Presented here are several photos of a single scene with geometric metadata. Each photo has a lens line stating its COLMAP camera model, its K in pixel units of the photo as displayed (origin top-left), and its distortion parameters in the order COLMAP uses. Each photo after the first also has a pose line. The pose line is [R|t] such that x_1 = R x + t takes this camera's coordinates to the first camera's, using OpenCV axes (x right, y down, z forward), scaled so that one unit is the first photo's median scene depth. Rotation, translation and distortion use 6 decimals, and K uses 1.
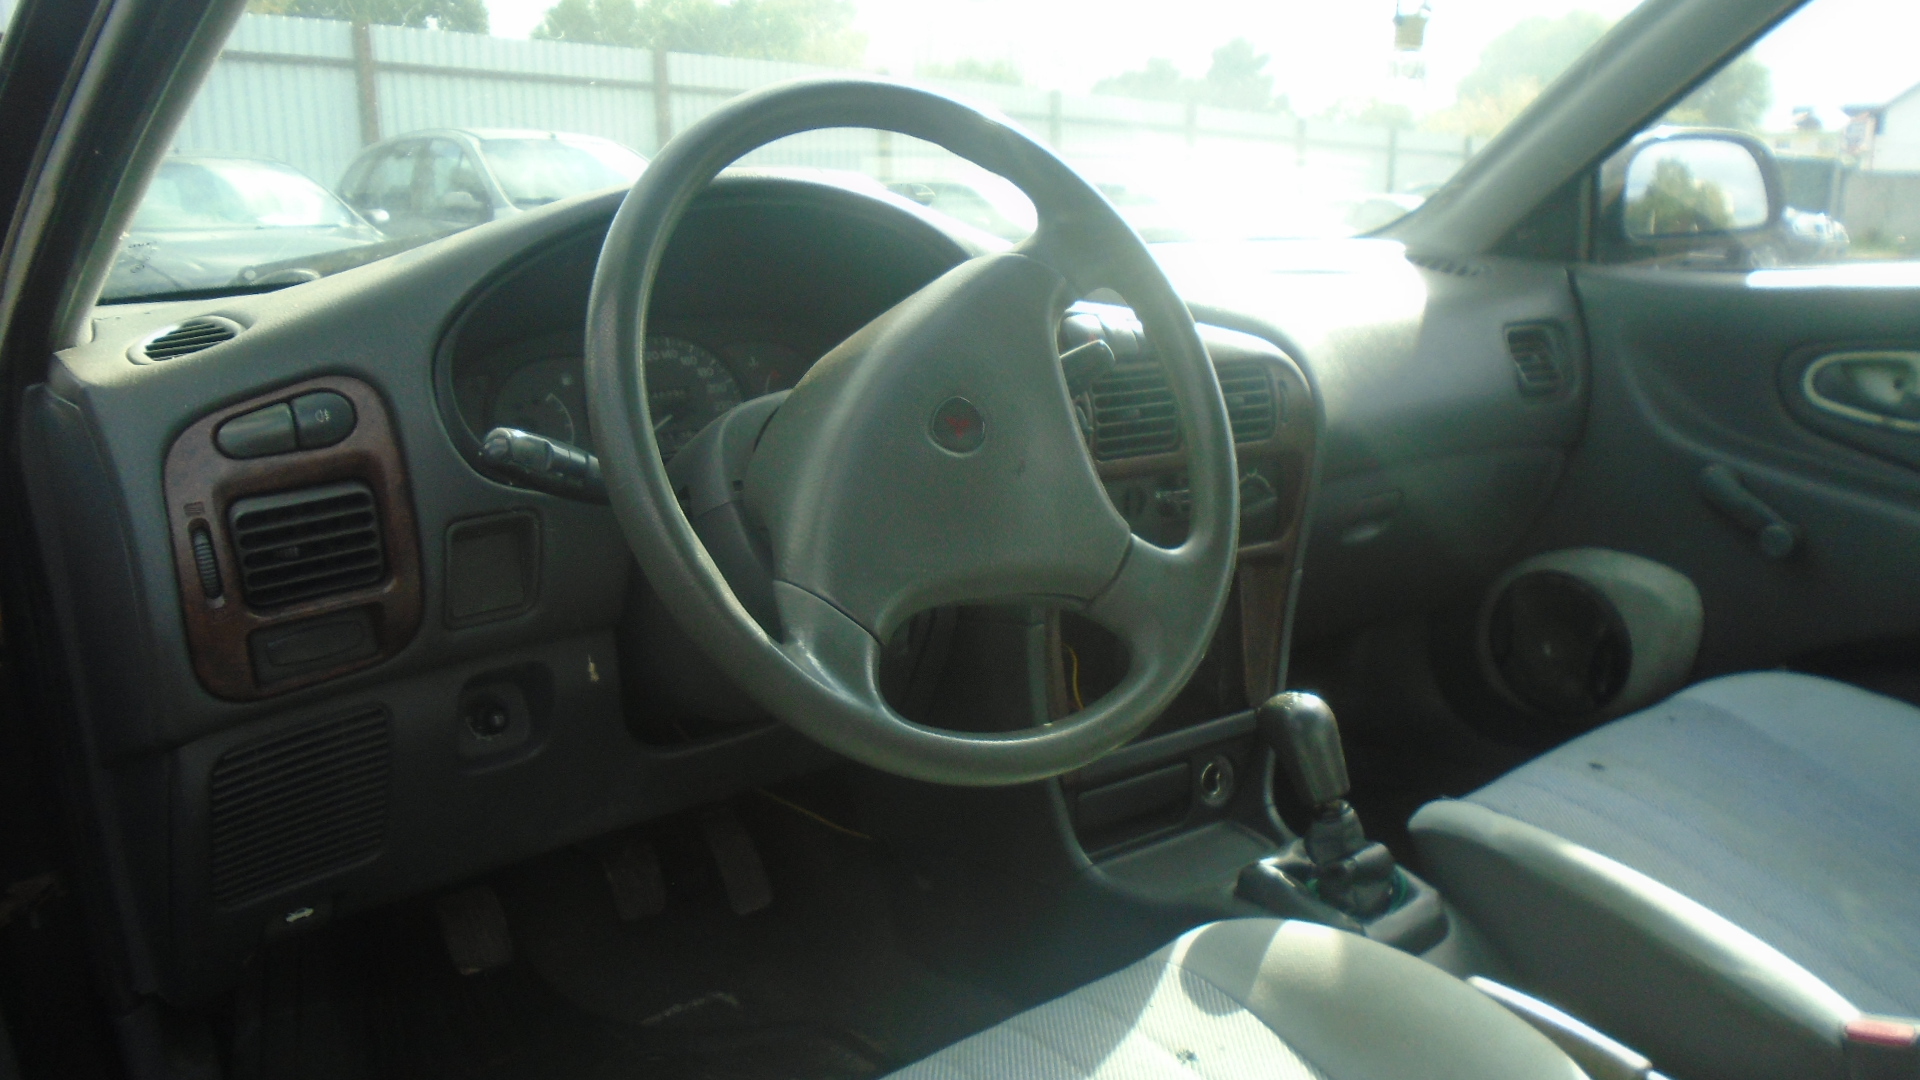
lens RADIAL K [[1626.5, 0, 964.7], [0, 1626.5, 544.2], [0, 0, 1]] dist [0.043281, 0.018946]
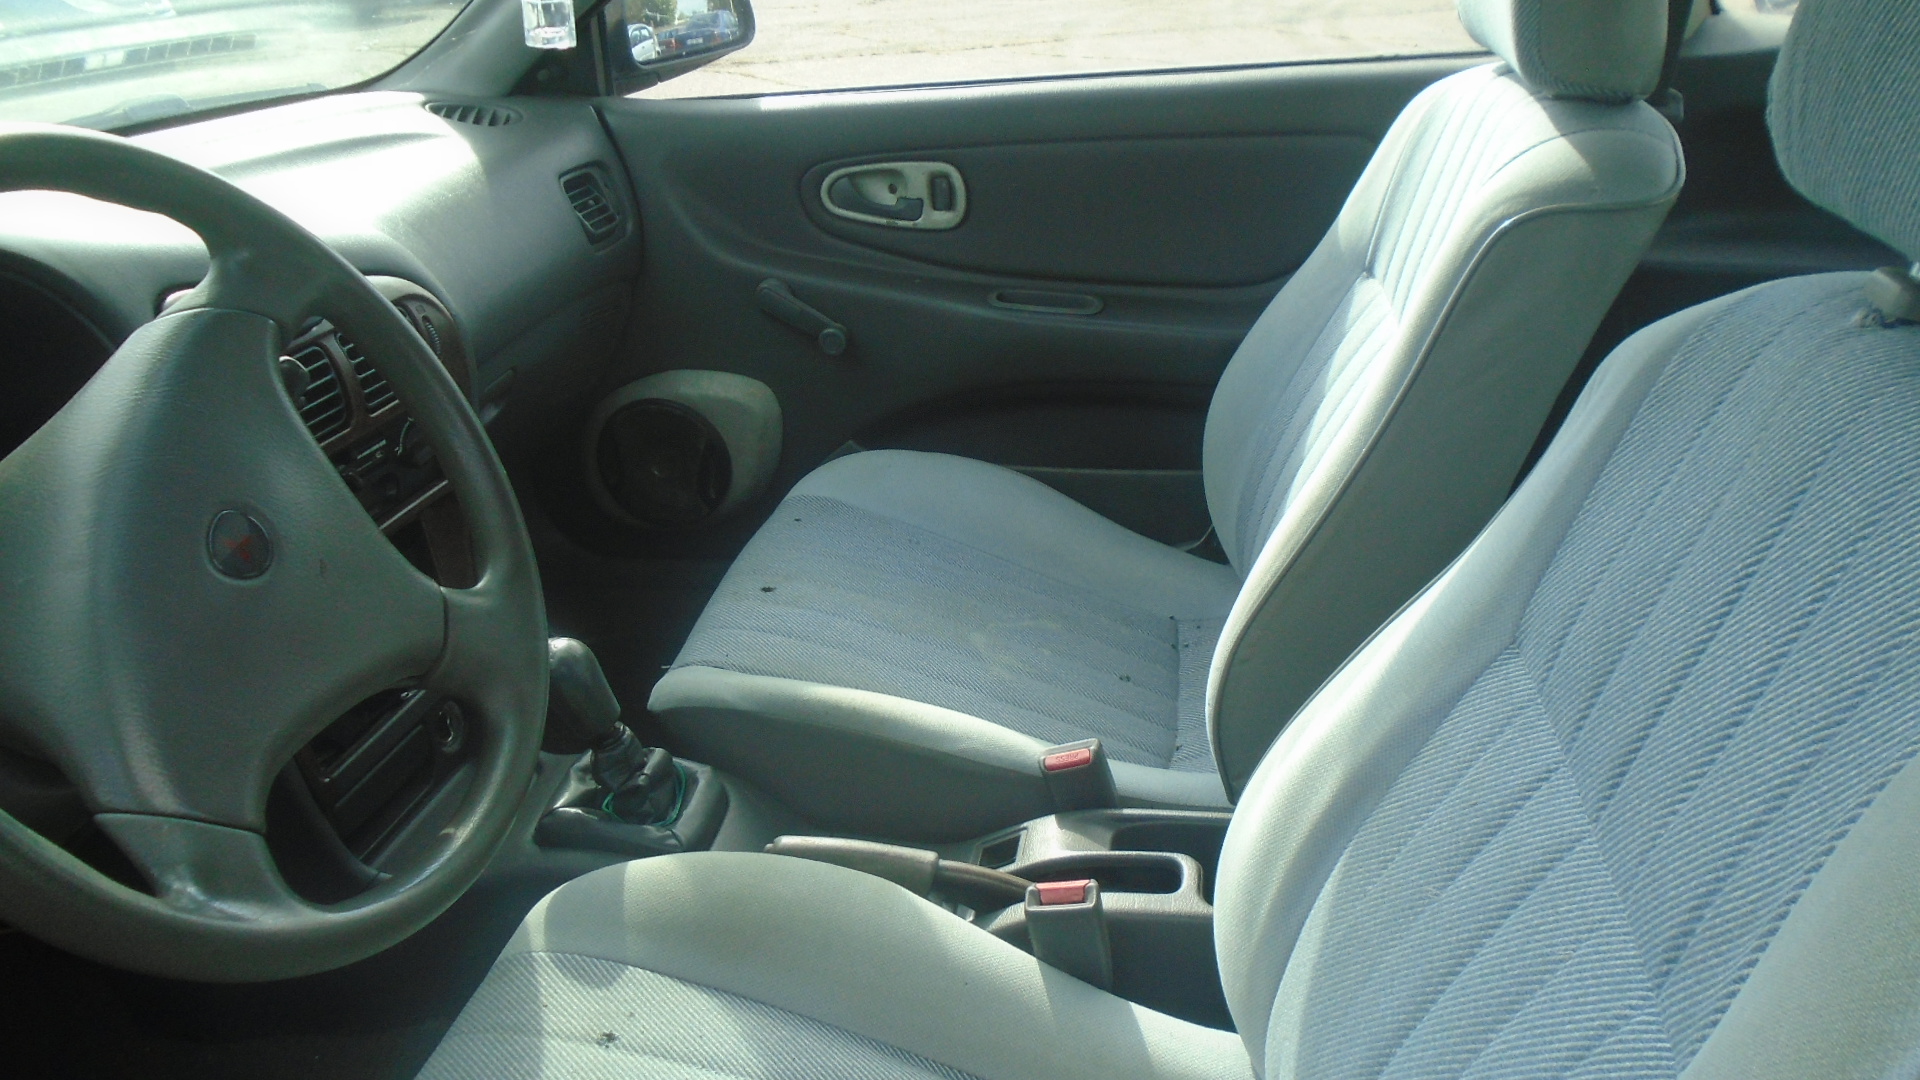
lens RADIAL K [[1626.5, 0, 969.2], [0, 1626.5, 535.0], [0, 0, 1]] dist [0.043281, 0.018946]
pose [[0.739076, -0.303326, 0.601465, -0.157713], [0.167423, 0.947579, 0.272148, -0.166268], [-0.652485, -0.100439, 0.751116, 0.076468]]
